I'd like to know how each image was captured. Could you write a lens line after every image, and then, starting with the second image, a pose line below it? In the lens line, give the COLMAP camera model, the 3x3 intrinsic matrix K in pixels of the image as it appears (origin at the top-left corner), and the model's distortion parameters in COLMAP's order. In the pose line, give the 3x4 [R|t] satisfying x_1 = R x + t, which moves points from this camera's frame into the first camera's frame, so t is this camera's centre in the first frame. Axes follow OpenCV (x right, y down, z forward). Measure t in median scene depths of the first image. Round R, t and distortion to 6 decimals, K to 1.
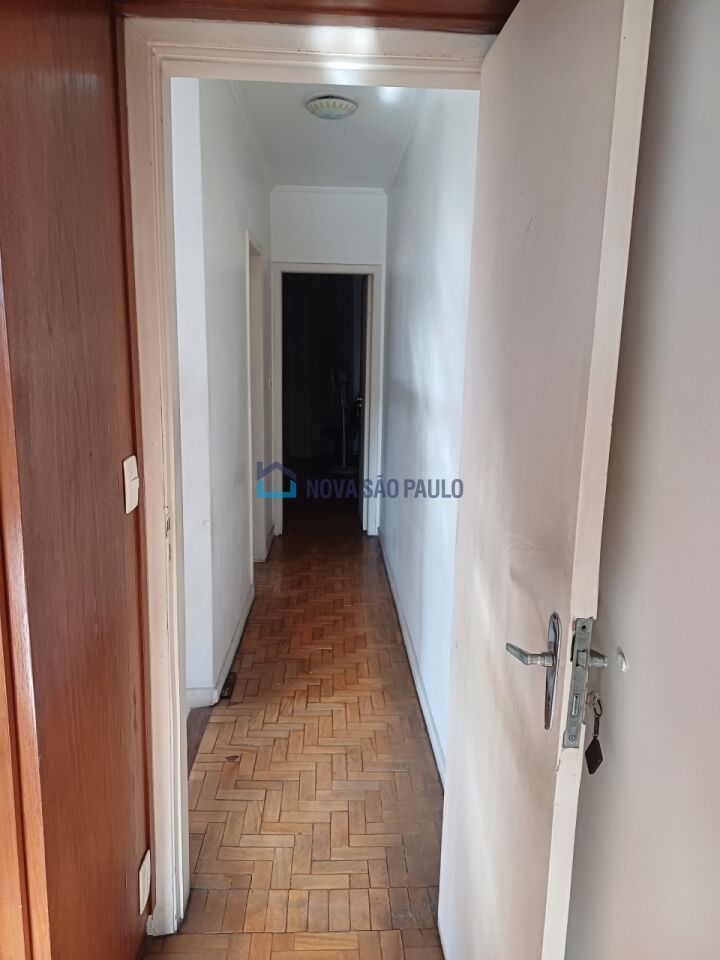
lens RADIAL K [[703.4, 0, 360.0], [0, 703.4, 480.0], [0, 0, 1]] dist [0.093312, -0.065209]
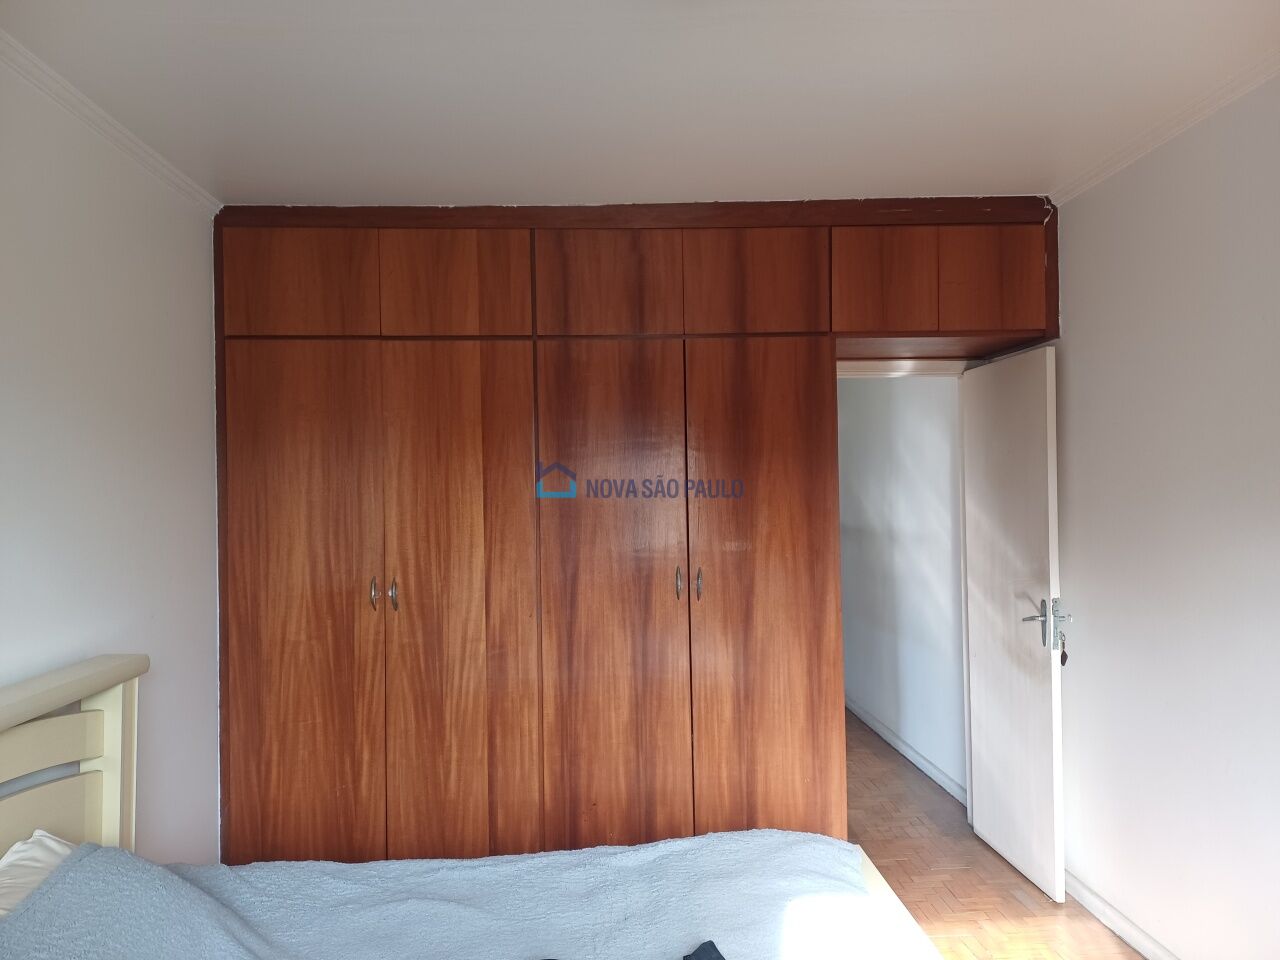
lens RADIAL K [[937.9, 0, 635.8], [0, 937.9, 473.7], [0, 0, 1]] dist [0.093312, -0.065209]
pose [[0.999586, -0.028781, -0.000678, -1.150043], [0.028024, 0.978145, -0.206026, 0.392921], [0.006593, 0.205922, 0.978546, -2.415933]]
